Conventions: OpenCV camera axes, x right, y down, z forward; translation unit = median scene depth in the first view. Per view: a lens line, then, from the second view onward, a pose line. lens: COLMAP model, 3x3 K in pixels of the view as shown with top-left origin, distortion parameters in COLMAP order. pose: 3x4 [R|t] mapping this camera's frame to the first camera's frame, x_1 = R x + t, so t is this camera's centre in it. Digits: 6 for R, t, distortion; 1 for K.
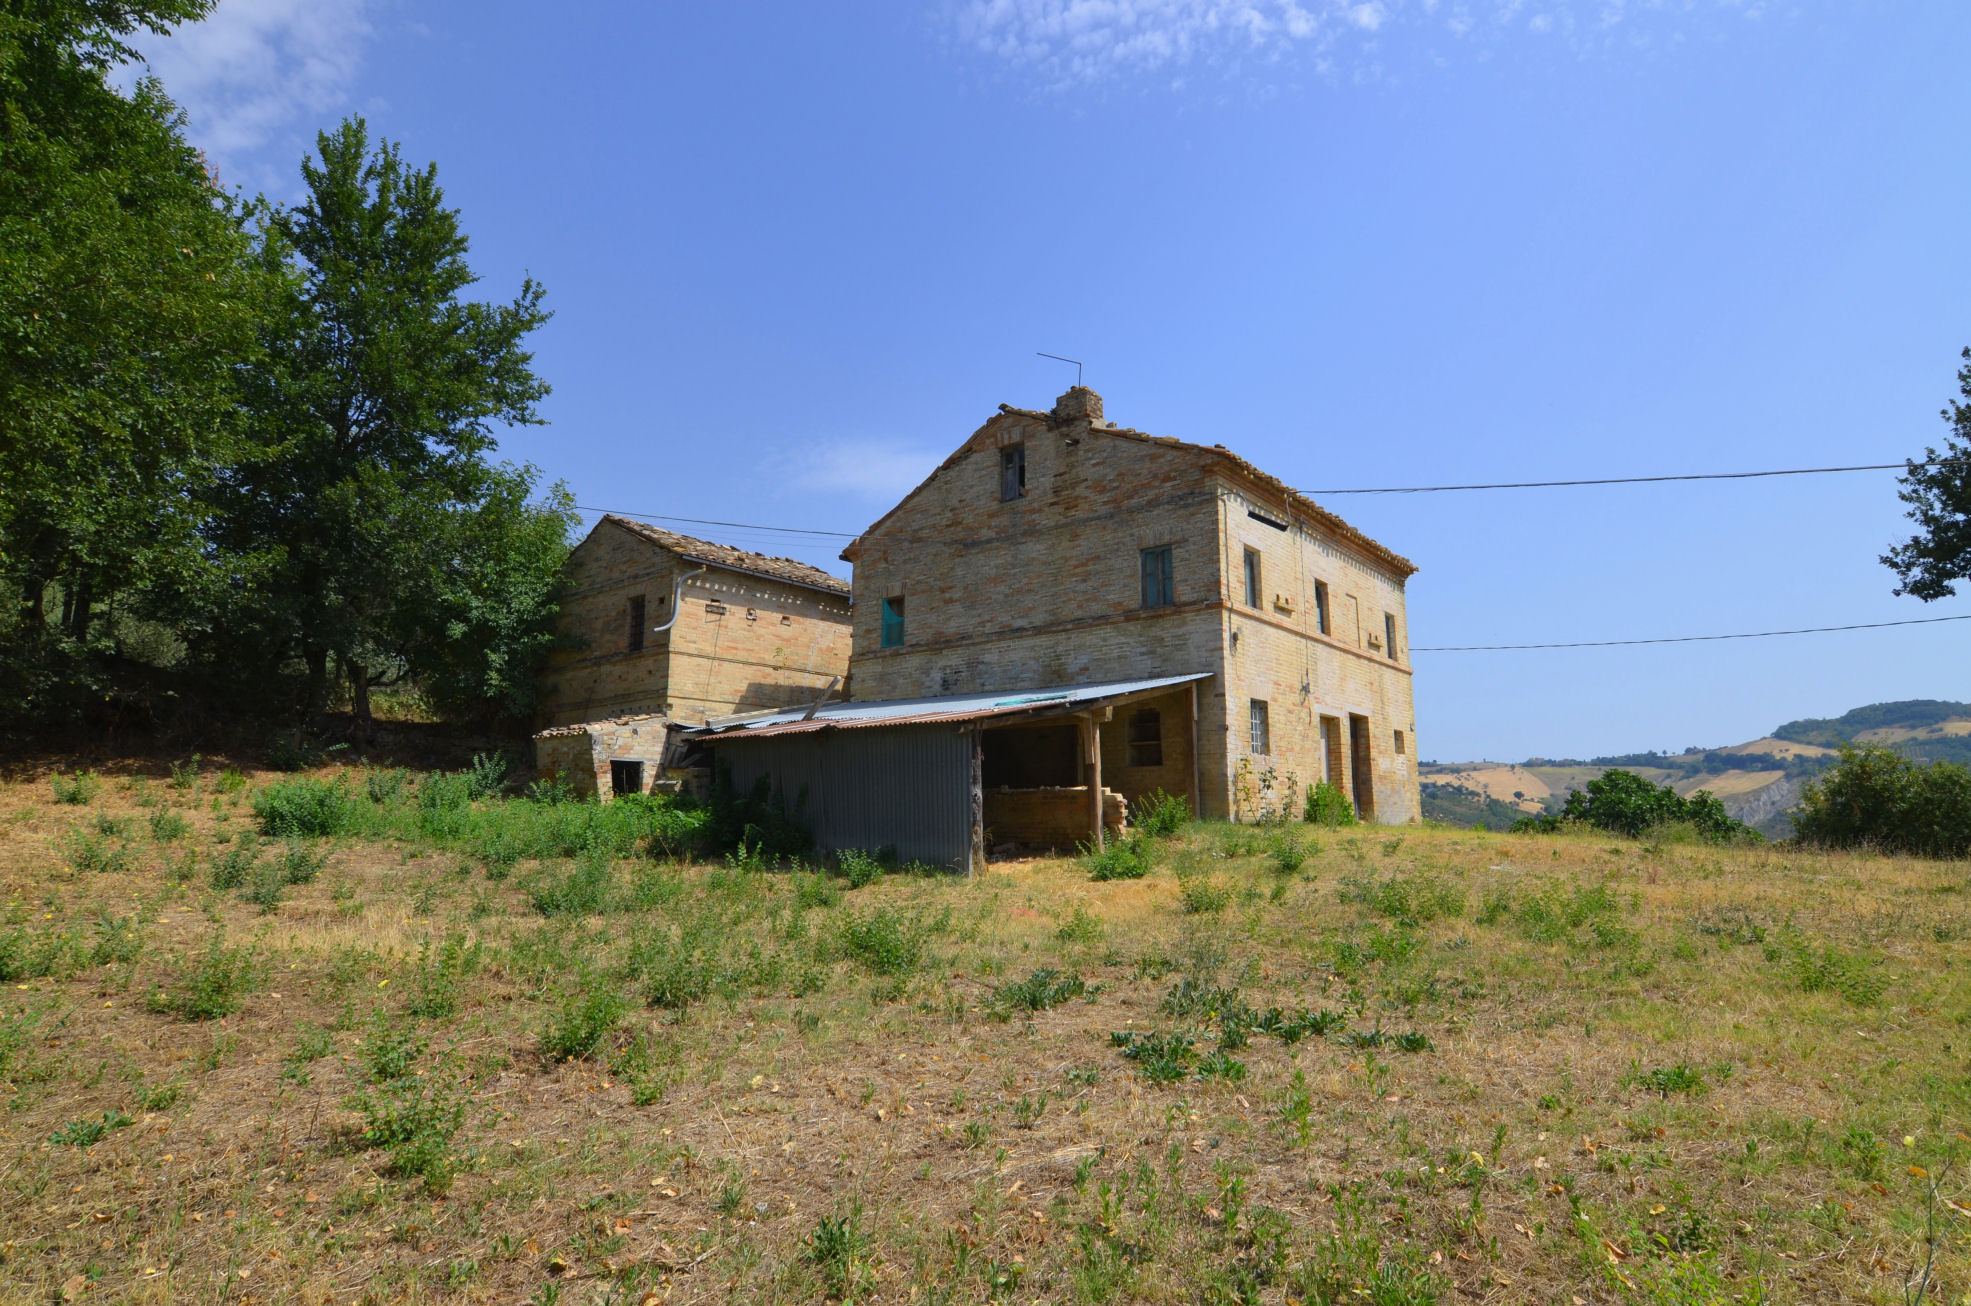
lens RADIAL K [[1015.1, 0, 995.2], [0, 1015.1, 661.2], [0, 0, 1]] dist [-0.017903, -0.004395]
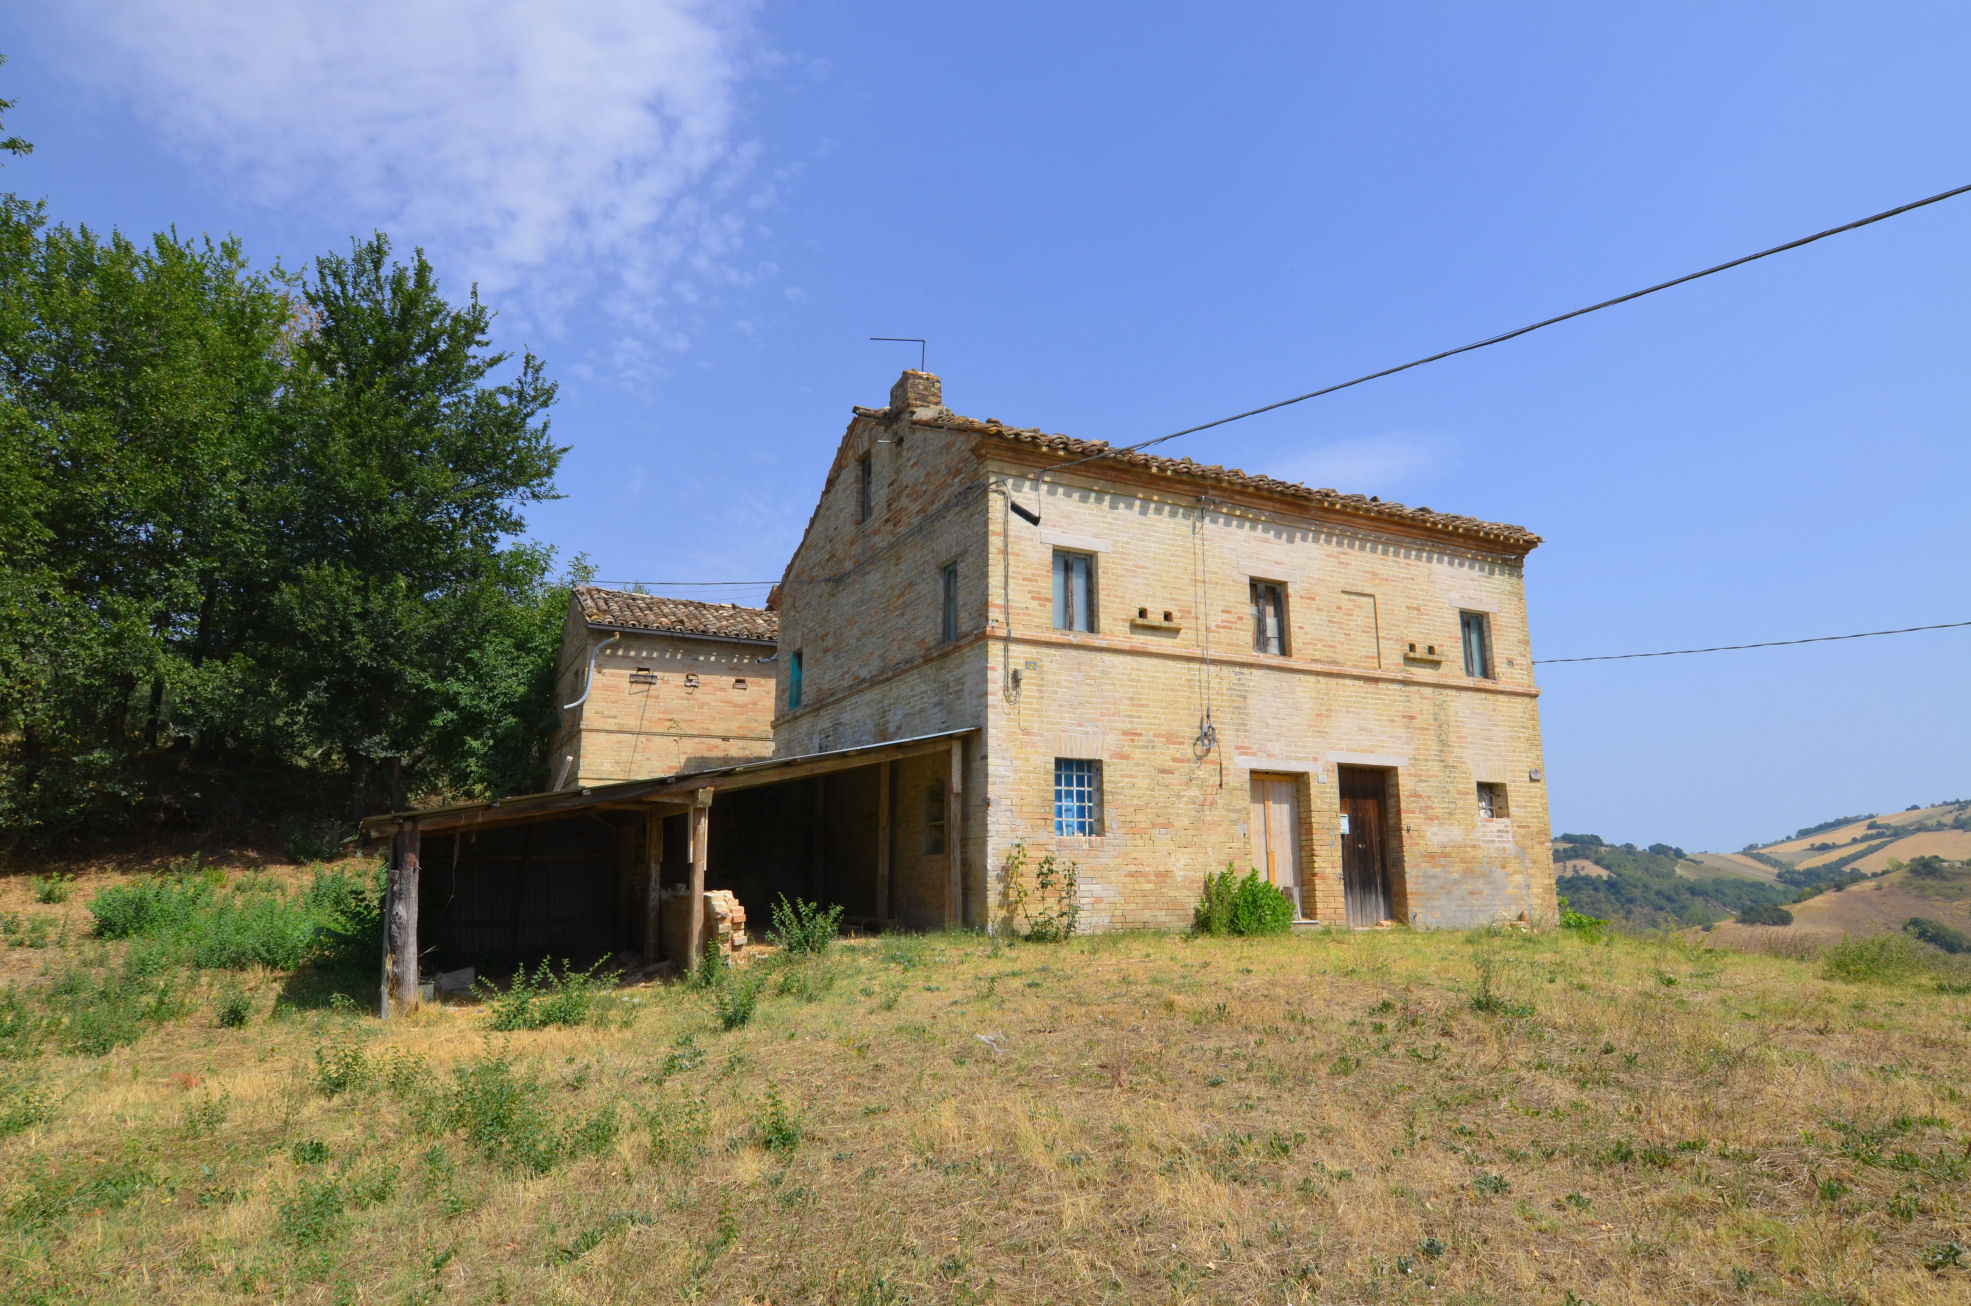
lens RADIAL K [[1159.4, 0, 993.0], [0, 1159.4, 669.7], [0, 0, 1]] dist [-0.007489, -0.006806]
pose [[0.918389, -0.076421, -0.388228, 0.487830], [0.066159, 0.997017, -0.039752, 0.003127], [0.390108, 0.010823, 0.920706, 0.200245]]
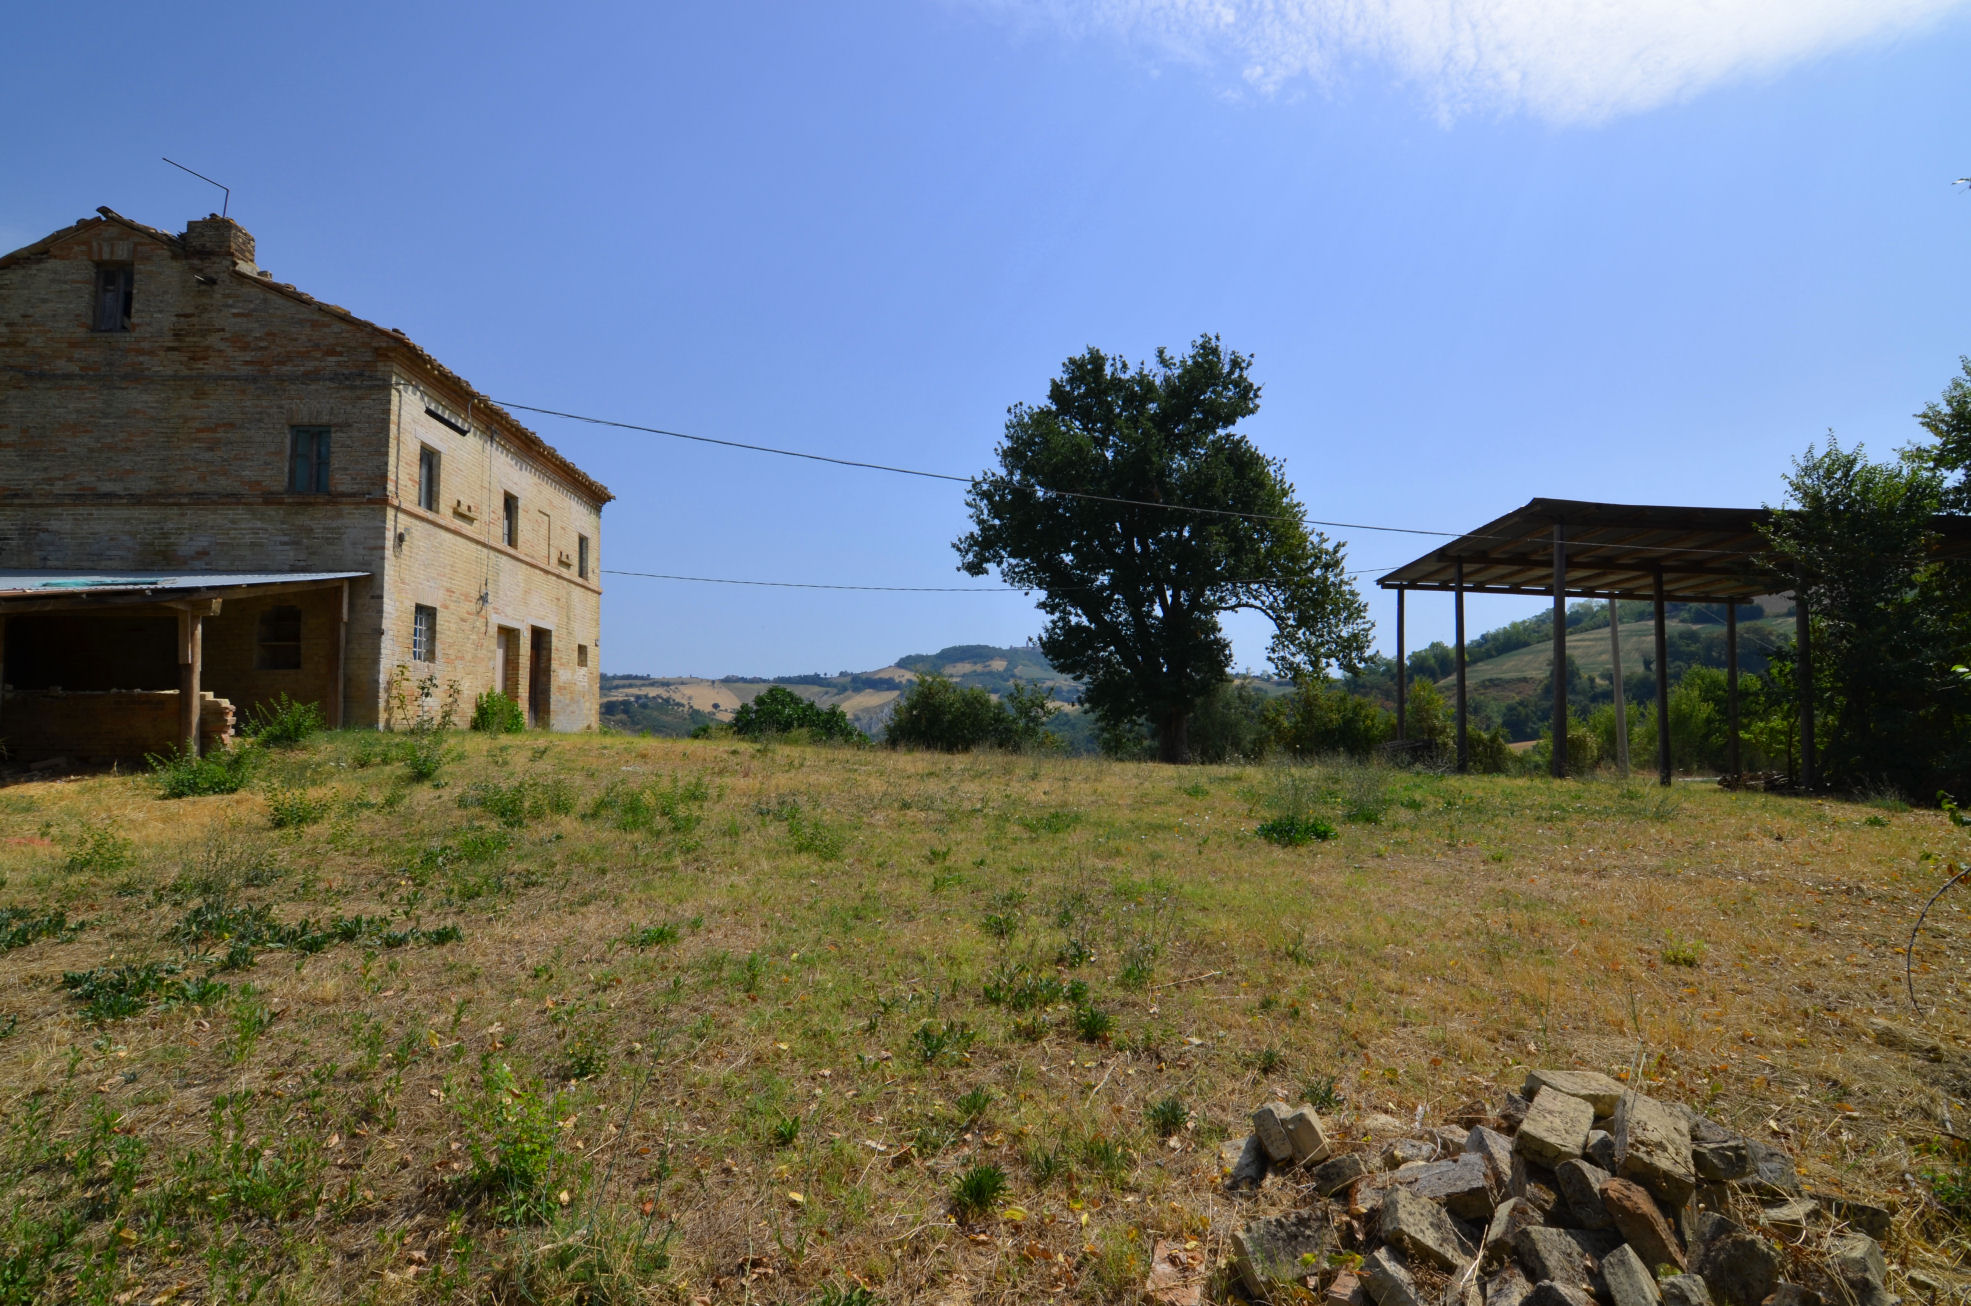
lens RADIAL K [[932.6, 0, 998.2], [0, 932.6, 665.2], [0, 0, 1]] dist [-0.029586, -0.001691]
pose [[0.717973, 0.038488, 0.695007, 0.038937], [-0.099834, 0.993841, 0.048097, -0.002117], [-0.688875, -0.103917, 0.717393, -0.016265]]
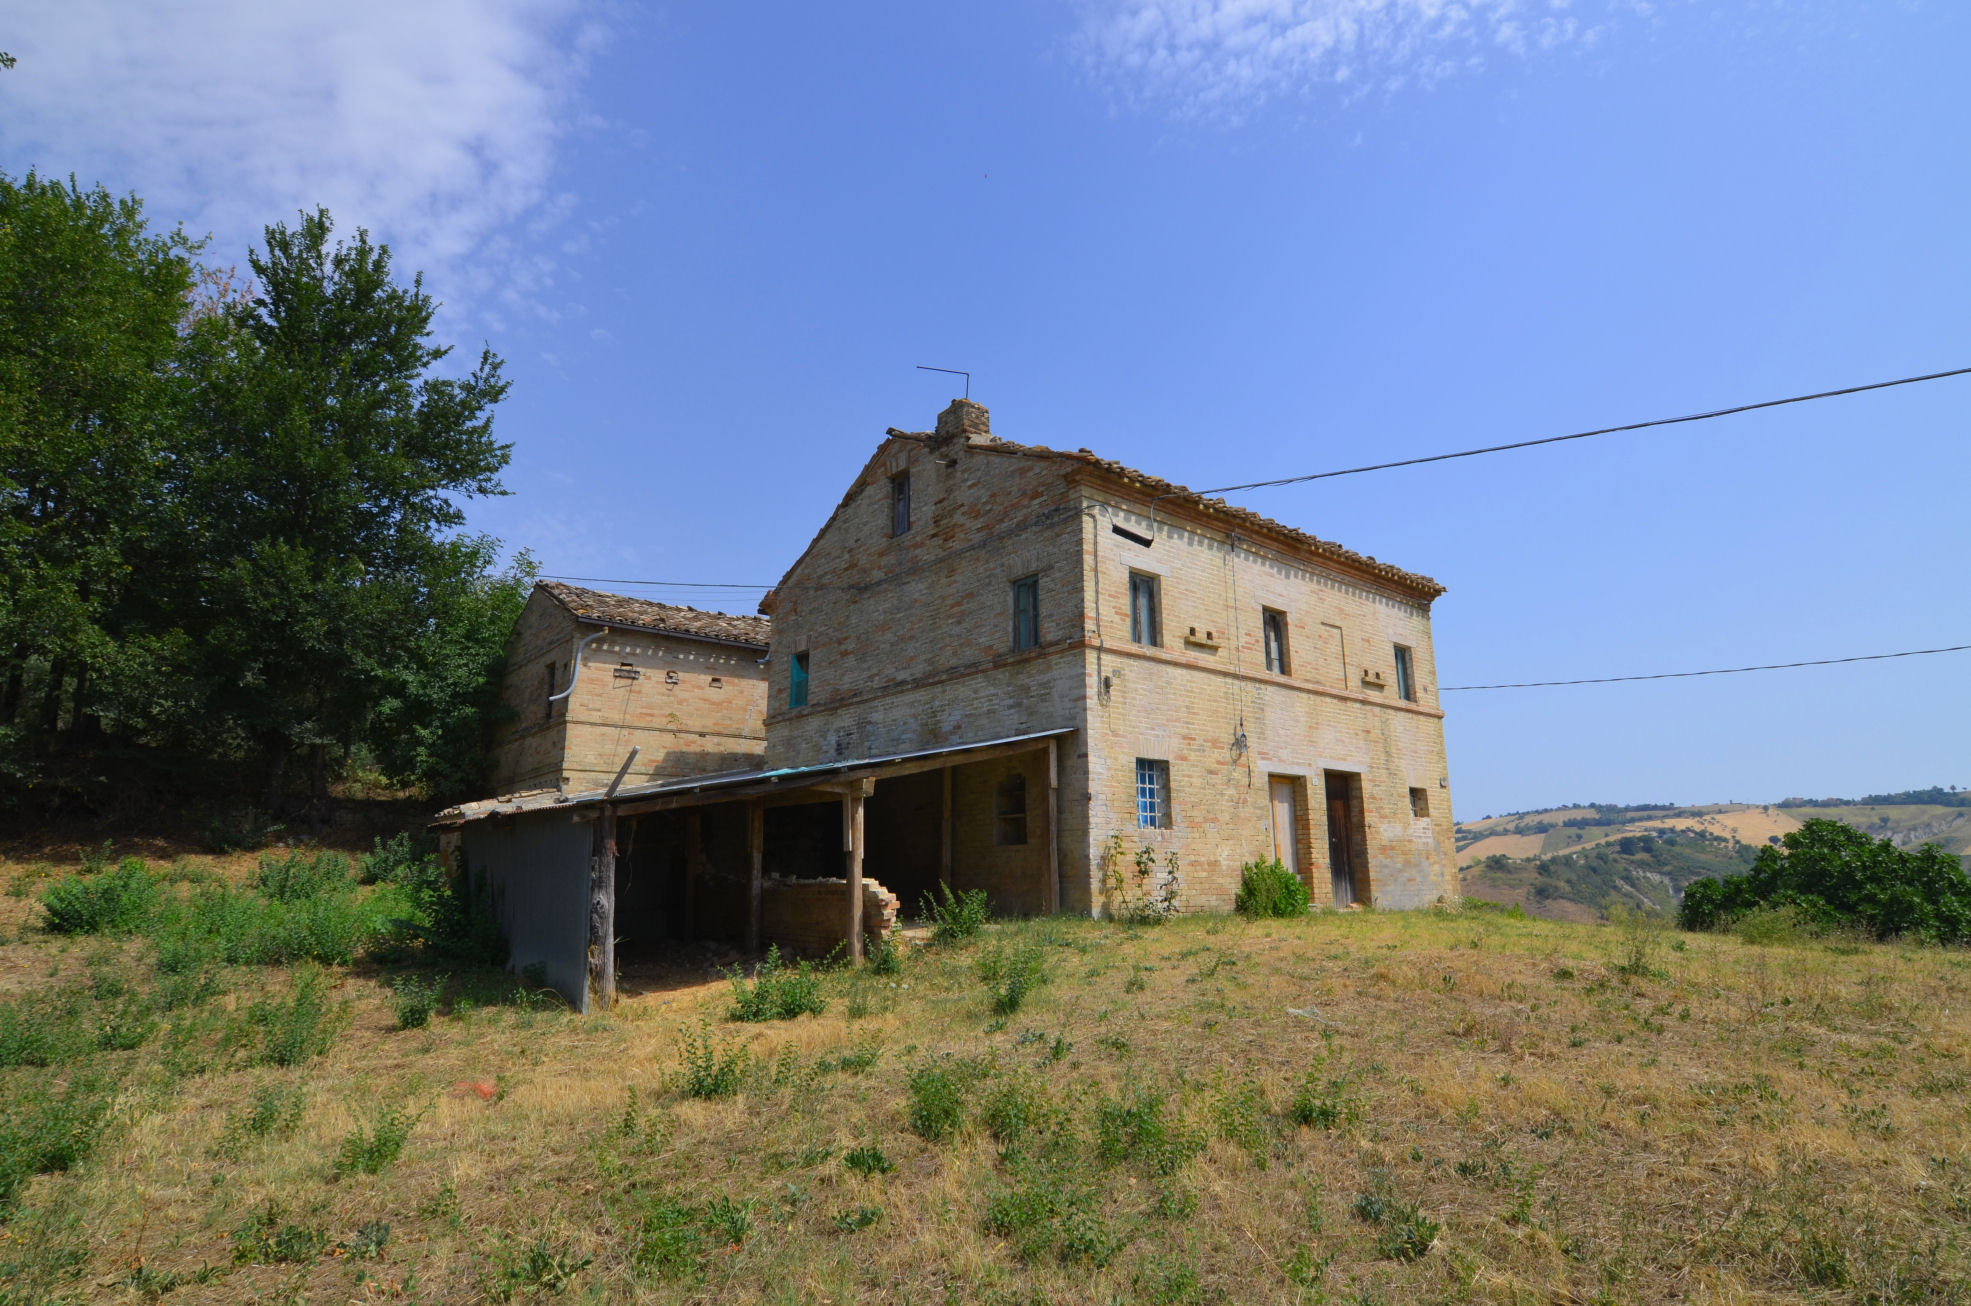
lens RADIAL K [[1009.4, 0, 998.1], [0, 1009.4, 652.5], [0, 0, 1]] dist [-0.017648, -0.004301]
pose [[0.984057, -0.045319, -0.171983, 0.259025], [0.034596, 0.997296, -0.064843, 0.001339], [0.174457, 0.057860, 0.982963, 0.177201]]
